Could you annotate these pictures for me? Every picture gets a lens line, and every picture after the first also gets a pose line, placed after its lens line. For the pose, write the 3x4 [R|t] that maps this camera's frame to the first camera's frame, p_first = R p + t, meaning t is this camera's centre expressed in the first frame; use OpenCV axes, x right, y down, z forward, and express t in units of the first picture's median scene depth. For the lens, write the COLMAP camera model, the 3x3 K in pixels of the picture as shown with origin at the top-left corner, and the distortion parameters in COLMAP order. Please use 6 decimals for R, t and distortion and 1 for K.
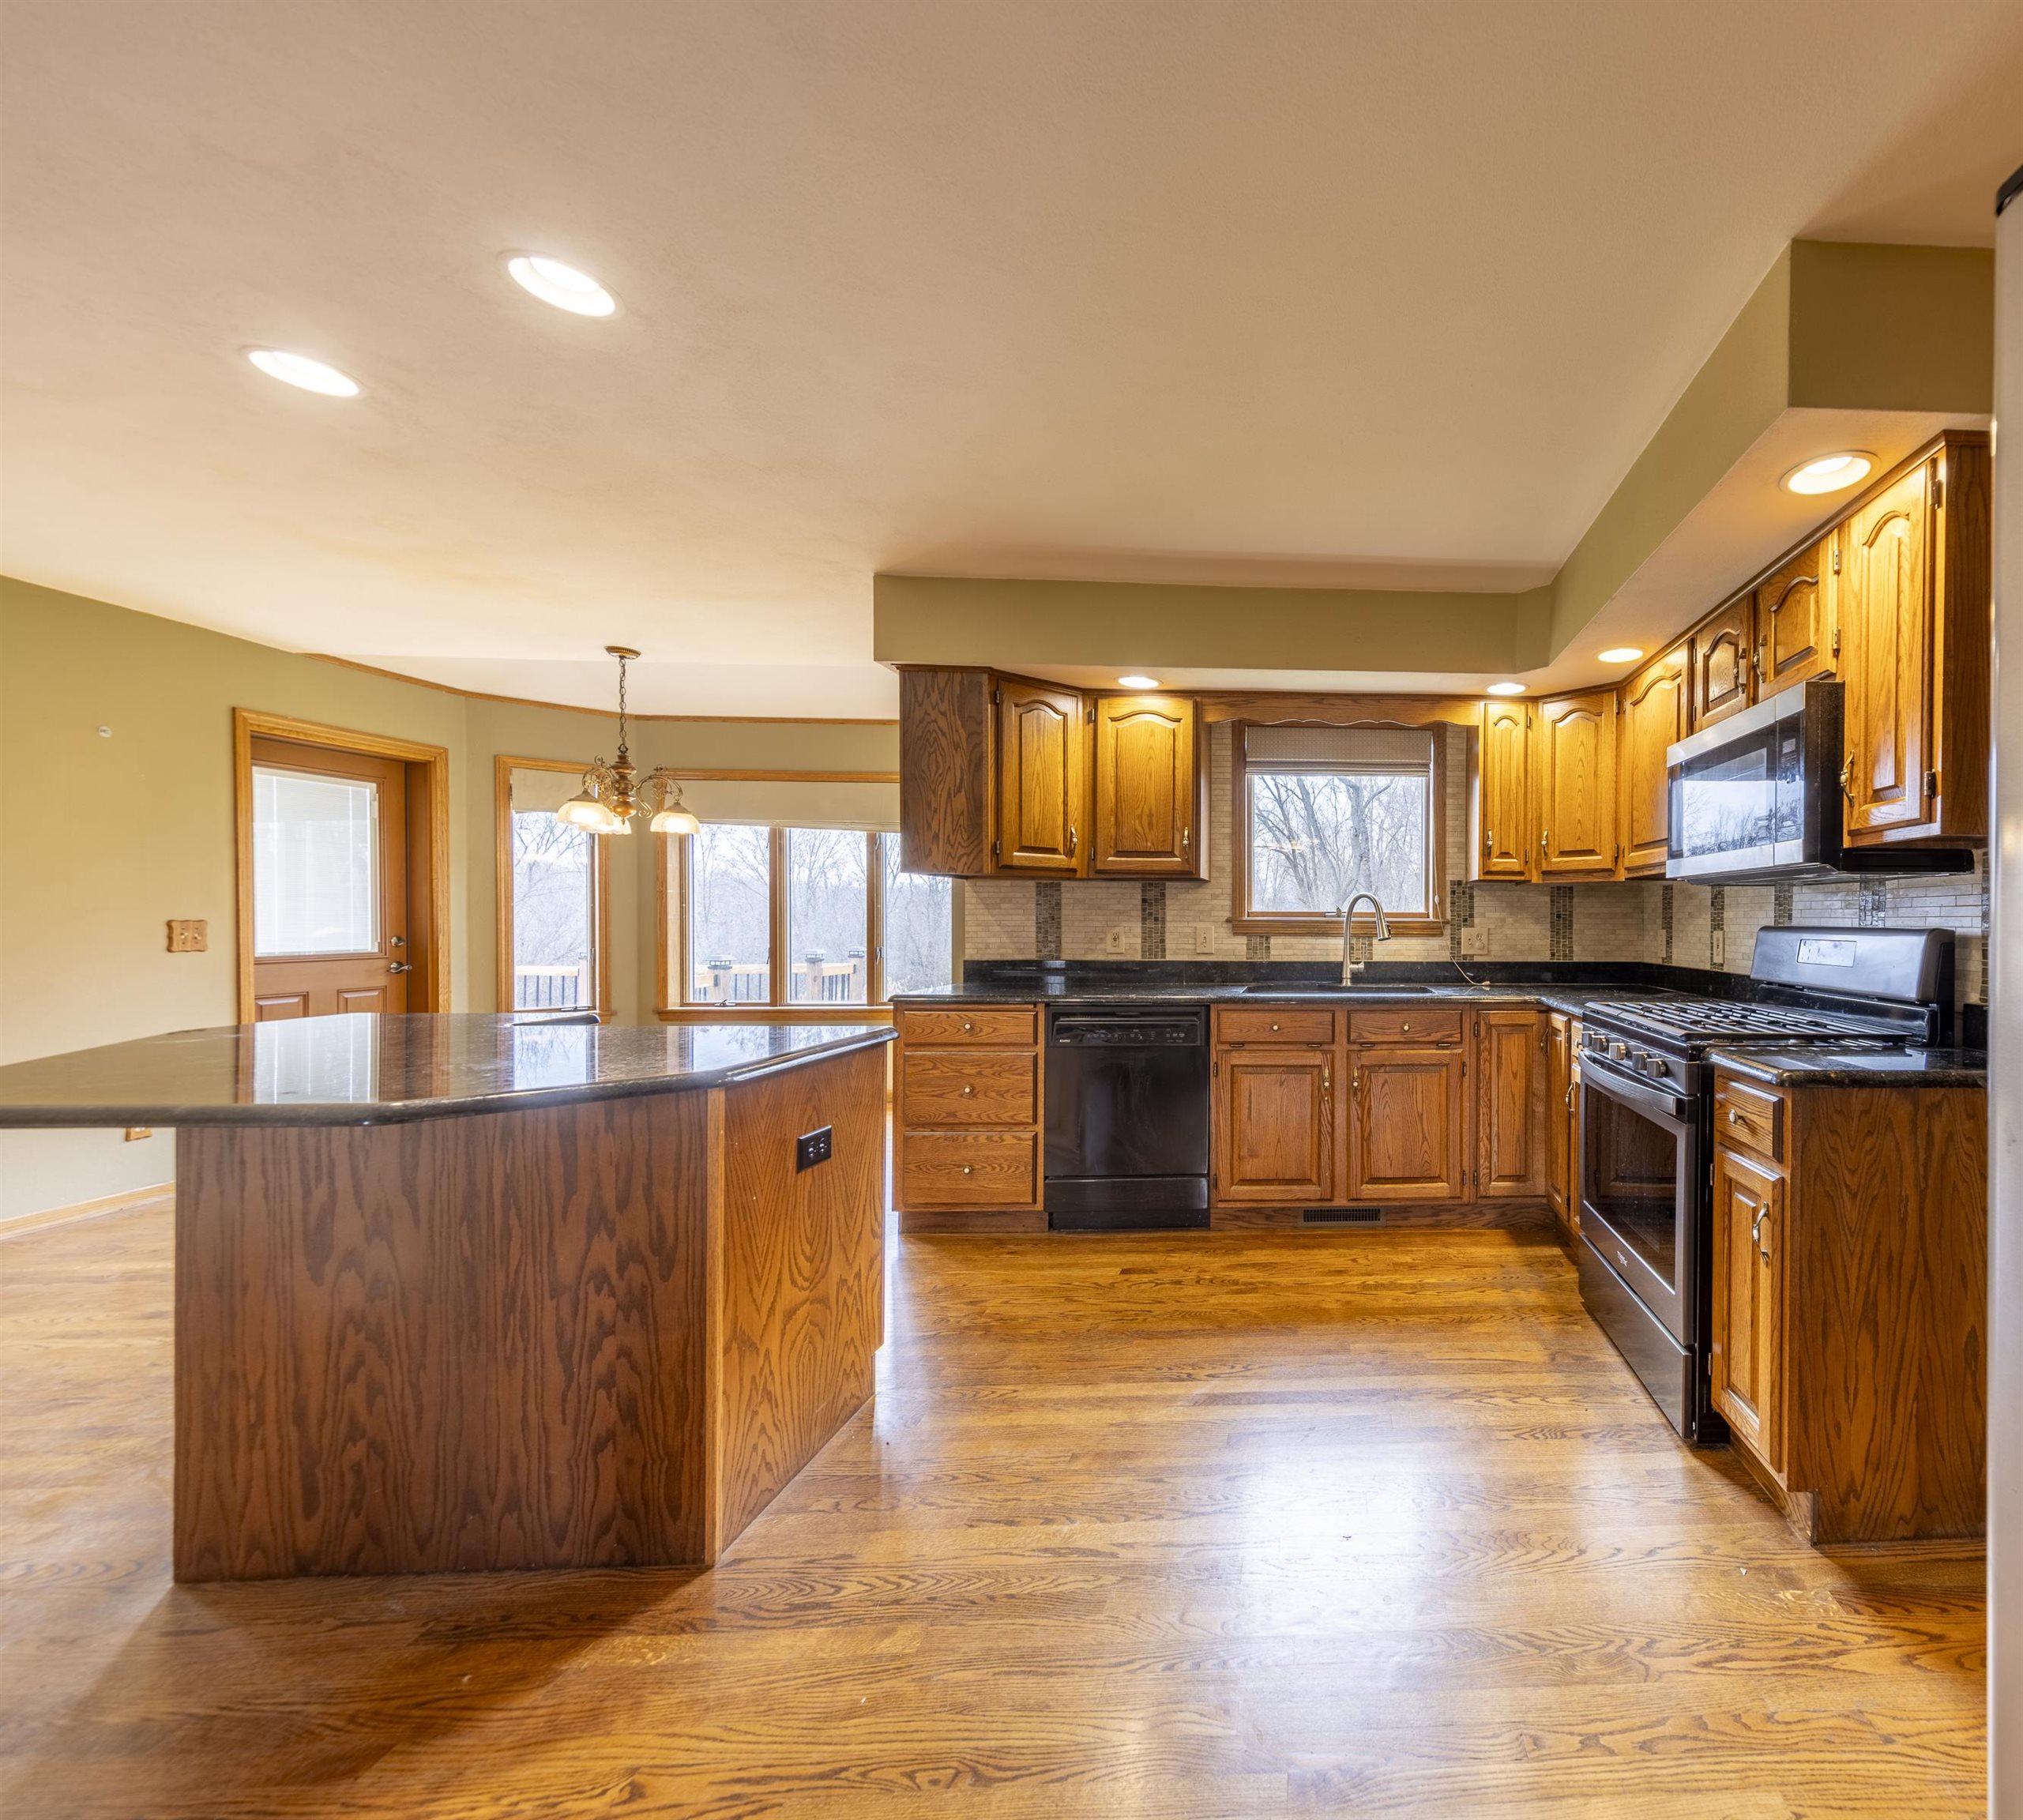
lens RADIAL K [[855.0, 0, 1368.1], [0, 855.0, 920.9], [0, 0, 1]] dist [0.002972, 0.000375]
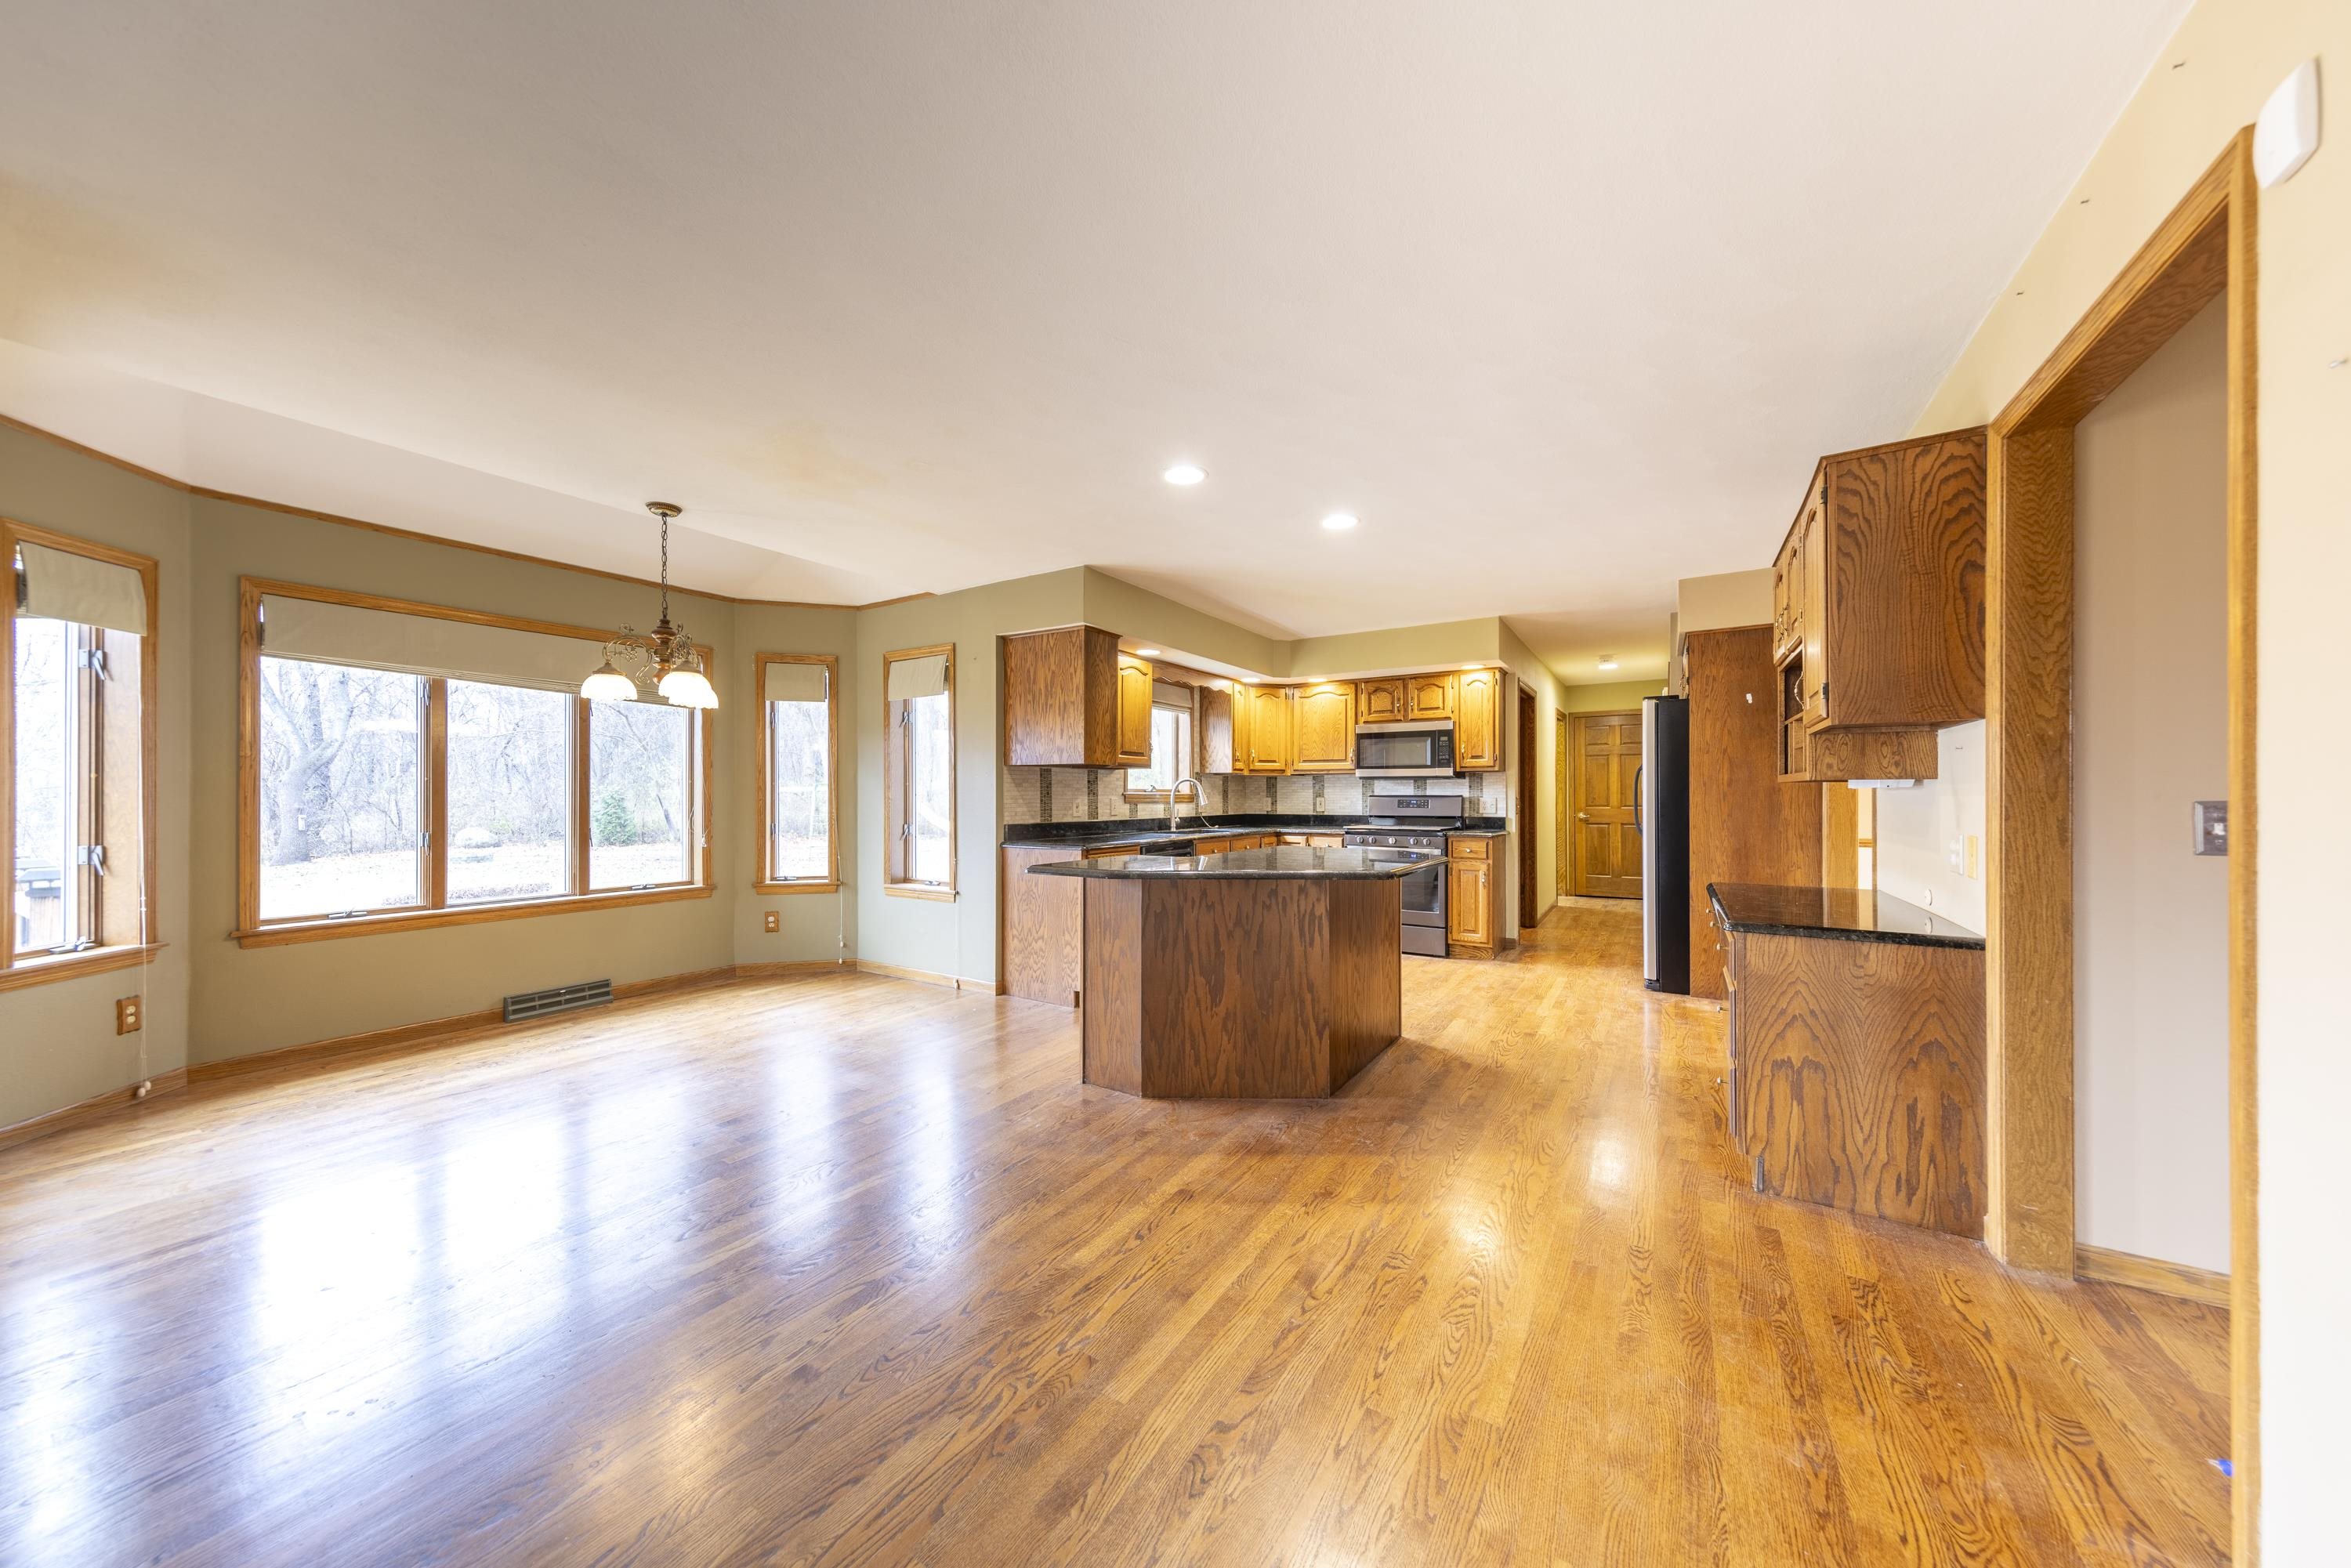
lens RADIAL K [[761.1, 0, 1179.9], [0, 761.1, 795.2], [0, 0, 1]] dist [0.005562, -0.000130]
pose [[0.591172, -0.004955, 0.806530, -1.380592], [0.004645, 0.999985, 0.002739, -0.002841], [-0.806532, 0.002128, 0.591187, 0.069622]]
